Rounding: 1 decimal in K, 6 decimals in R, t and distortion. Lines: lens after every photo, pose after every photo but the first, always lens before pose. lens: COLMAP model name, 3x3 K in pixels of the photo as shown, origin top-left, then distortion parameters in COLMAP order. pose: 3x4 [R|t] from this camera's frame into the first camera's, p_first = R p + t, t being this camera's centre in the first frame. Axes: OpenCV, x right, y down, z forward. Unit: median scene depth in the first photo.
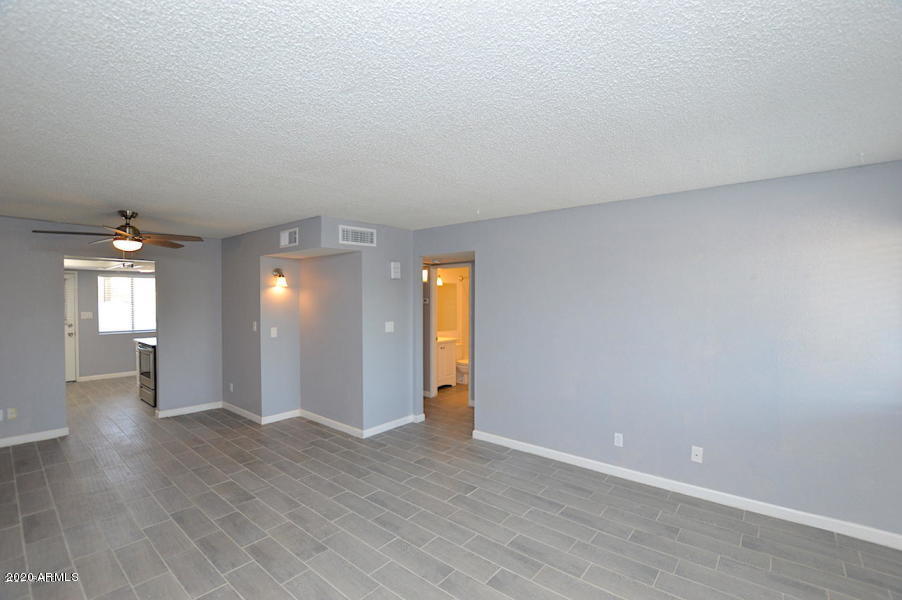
lens RADIAL K [[405.7, 0, 449.4], [0, 405.7, 303.9], [0, 0, 1]] dist [-0.017190, 0.000179]
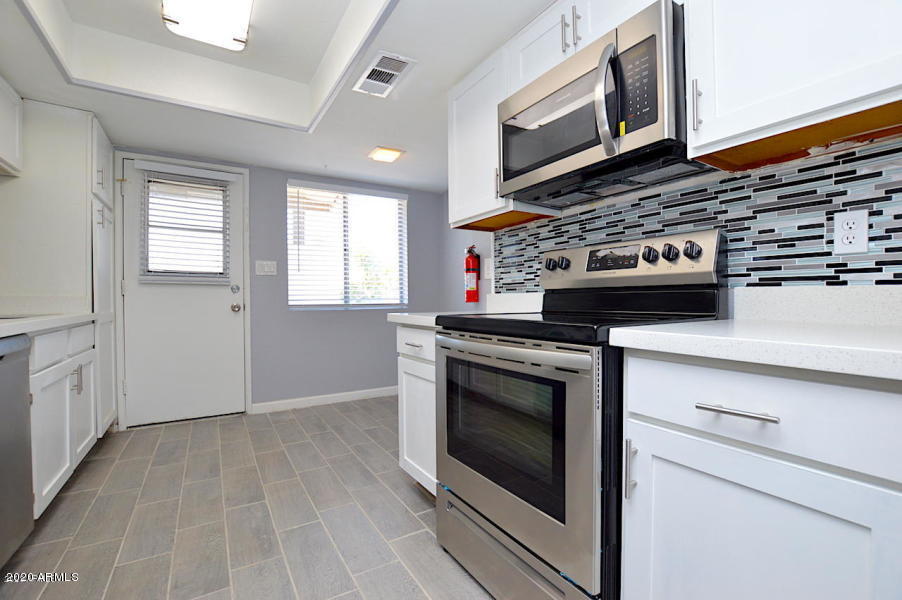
lens RADIAL K [[405.7, 0, 451.2], [0, 405.7, 300.2], [0, 0, 1]] dist [-0.017190, 0.000179]
pose [[0.943803, -0.013204, -0.330246, -0.945457], [0.010230, 0.999890, -0.010741, 0.124194], [0.330351, 0.006759, 0.943834, 1.081166]]
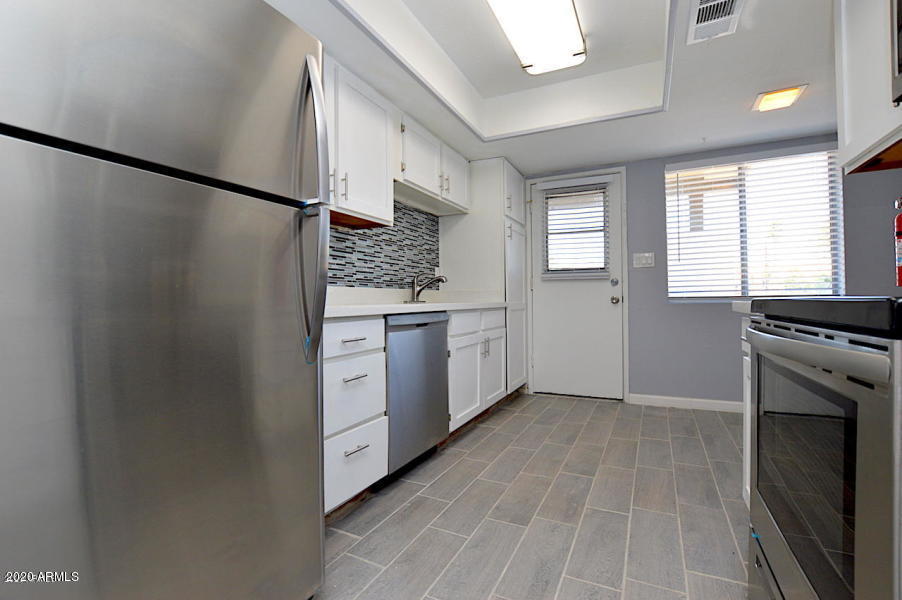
lens RADIAL K [[405.7, 0, 454.6], [0, 405.7, 299.7], [0, 0, 1]] dist [-0.017190, 0.000179]
pose [[0.234292, -0.014895, -0.972052, -0.868524], [0.001326, 0.999887, -0.015002, 0.137418], [0.972165, 0.002226, 0.234285, 1.163404]]
